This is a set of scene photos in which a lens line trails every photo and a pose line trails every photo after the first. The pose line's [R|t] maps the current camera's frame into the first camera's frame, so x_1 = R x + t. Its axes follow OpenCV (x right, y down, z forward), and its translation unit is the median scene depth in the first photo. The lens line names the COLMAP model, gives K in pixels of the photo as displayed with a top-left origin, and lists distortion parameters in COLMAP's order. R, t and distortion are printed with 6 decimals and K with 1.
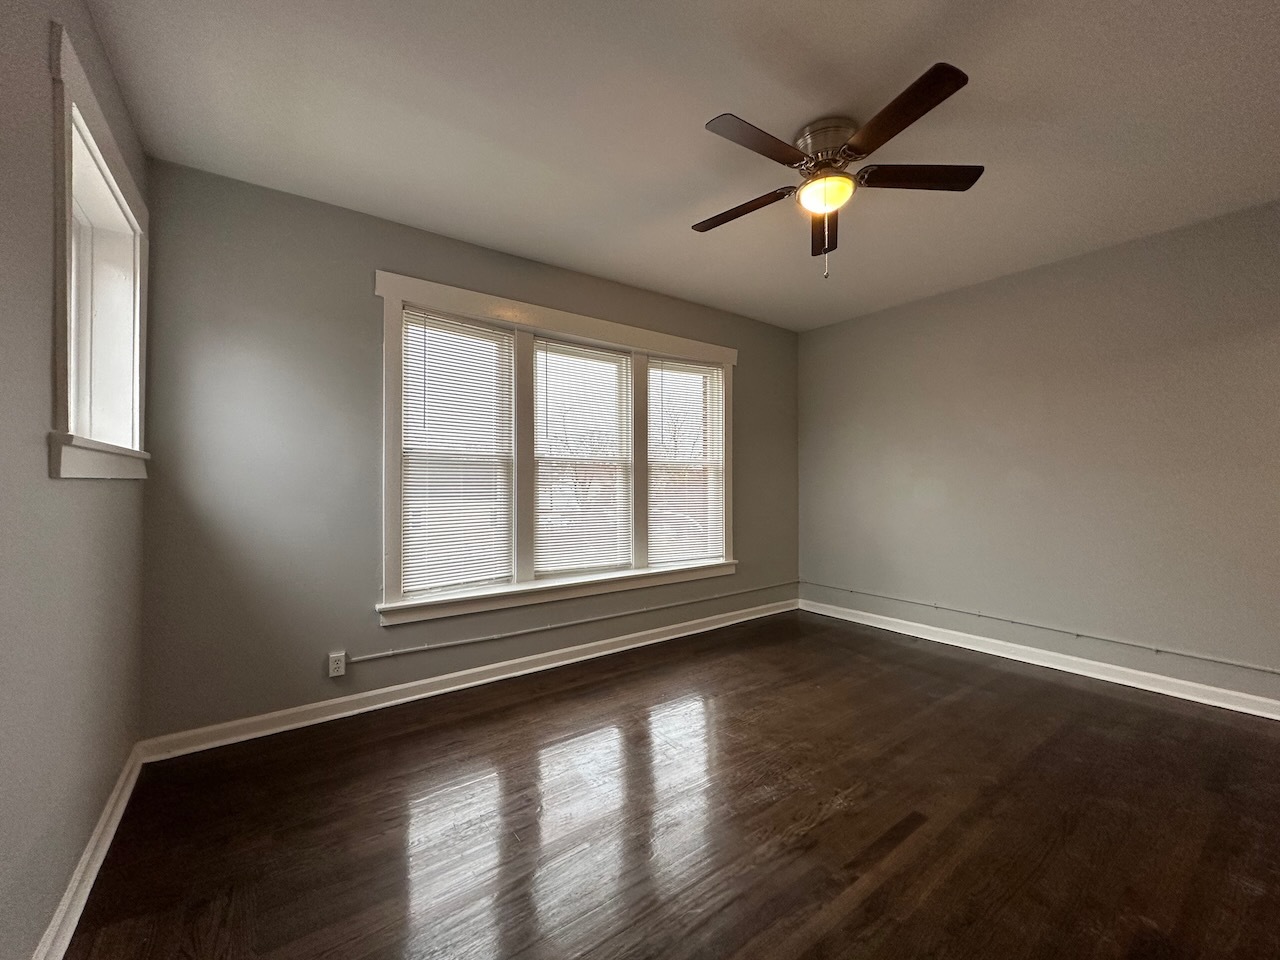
lens RADIAL K [[511.2, 0, 640.3], [0, 511.2, 481.7], [0, 0, 1]] dist [-0.003066, 0.000377]
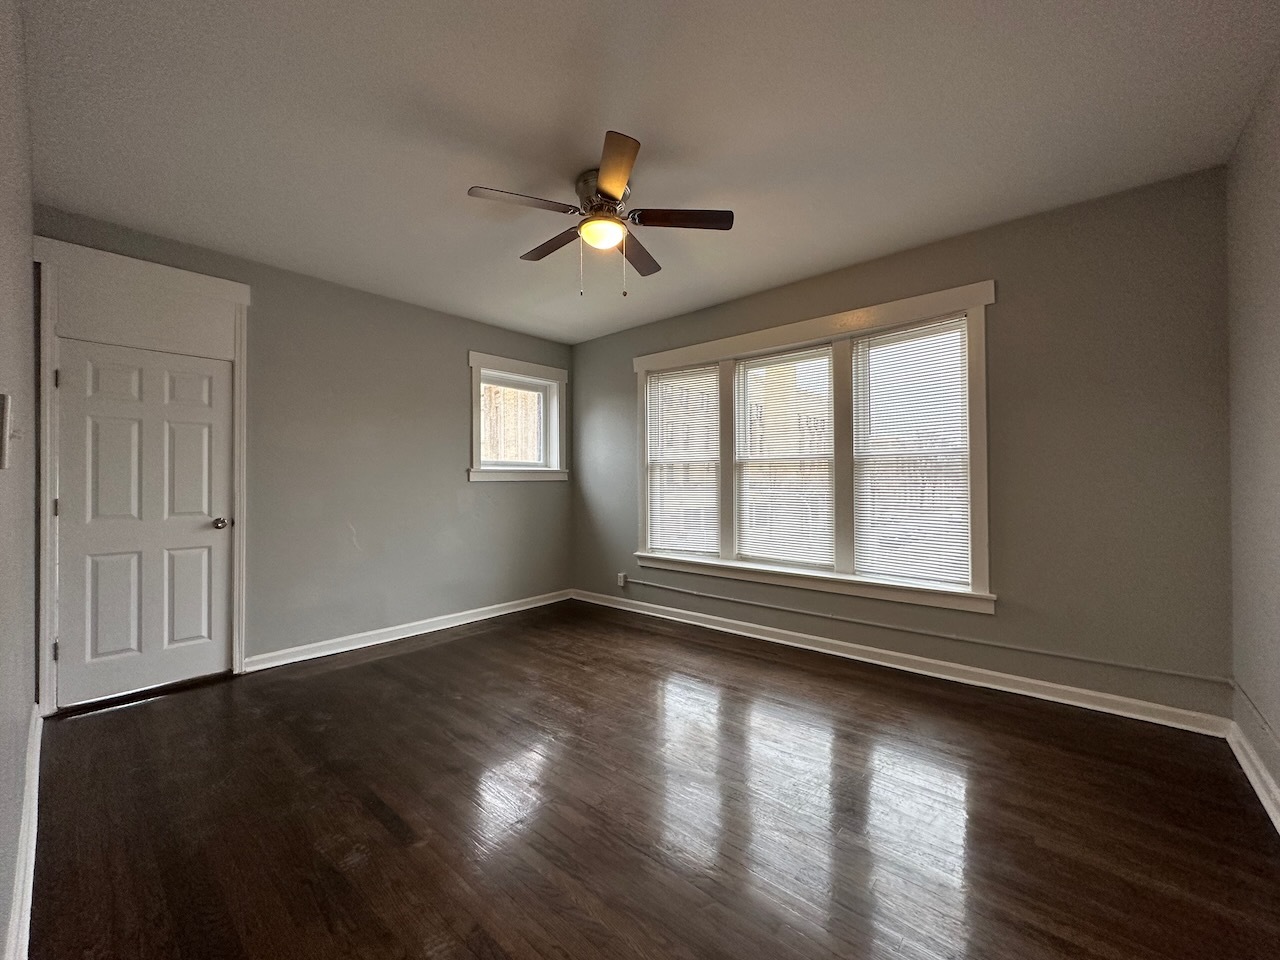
lens RADIAL K [[511.2, 0, 651.0], [0, 511.2, 481.5], [0, 0, 1]] dist [-0.003066, 0.000377]
pose [[0.221740, -0.001212, -0.975105, 0.880846], [0.010035, 0.999949, 0.001039, 0.000664], [0.975054, -0.010015, 0.221741, 0.495856]]
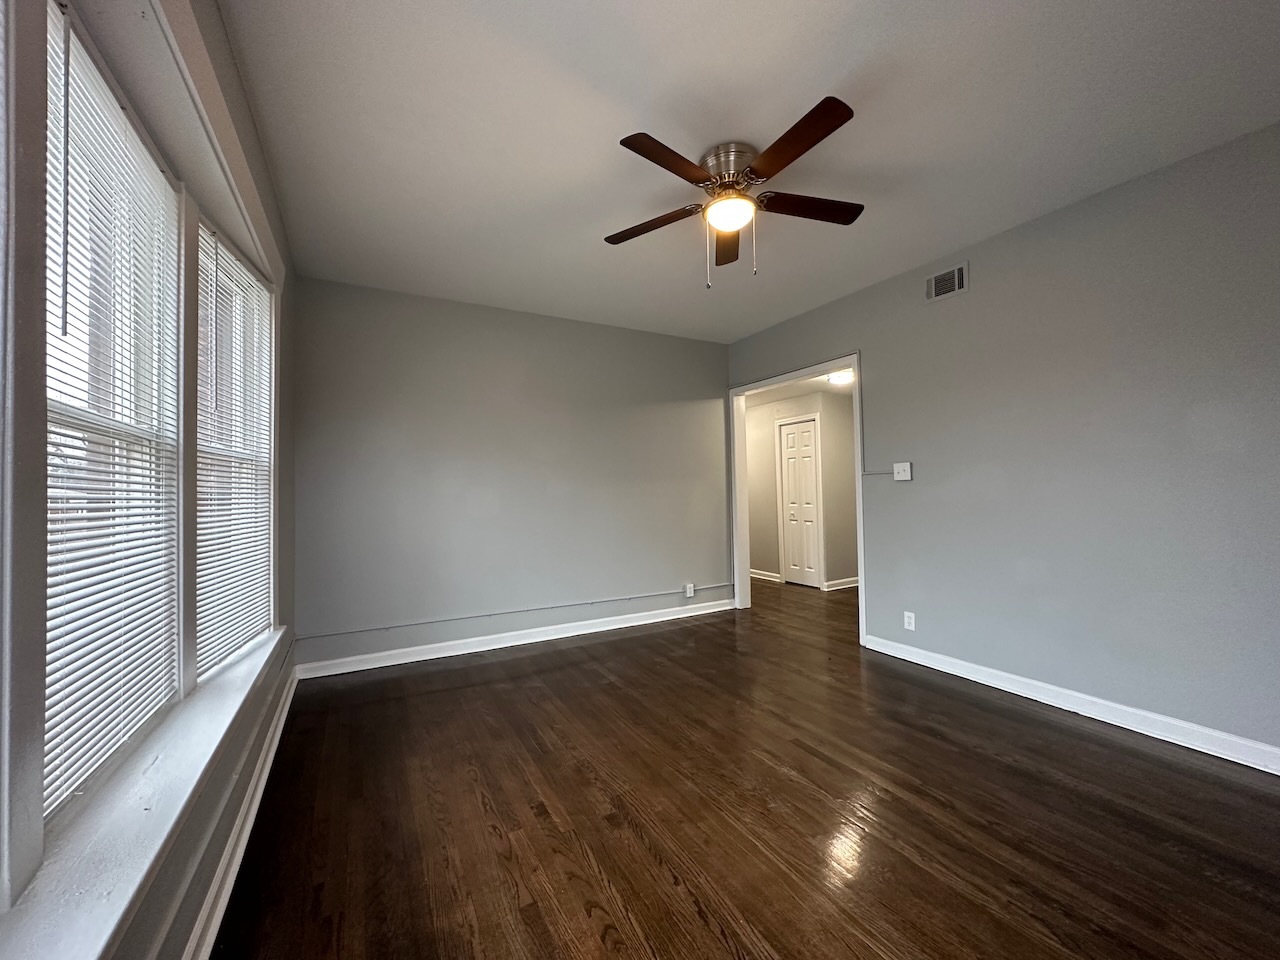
lens RADIAL K [[511.2, 0, 638.2], [0, 511.2, 481.7], [0, 0, 1]] dist [-0.003066, 0.000377]
pose [[0.135431, 0.011342, 0.990722, -0.407355], [0.017801, 0.999745, -0.013879, 0.002543], [-0.990627, 0.019515, 0.135195, 0.610927]]
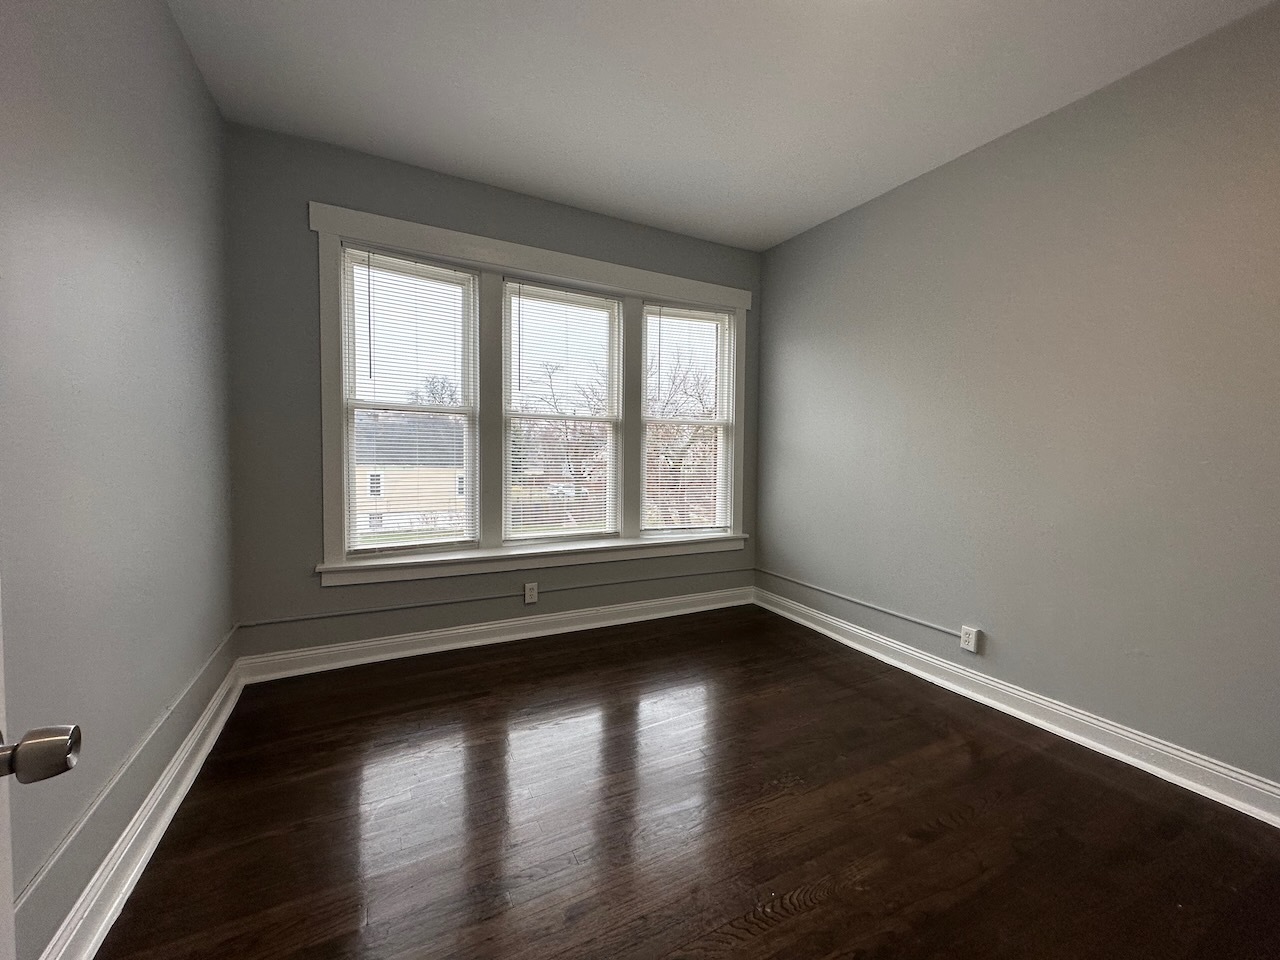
lens RADIAL K [[511.2, 0, 643.6], [0, 511.2, 471.3], [0, 0, 1]] dist [-0.003066, 0.000377]
pose [[0.989087, 0.032133, -0.143789, 0.163237], [-0.024440, 0.998190, 0.054952, 0.000467], [0.145294, -0.050838, 0.988081, 0.121172]]
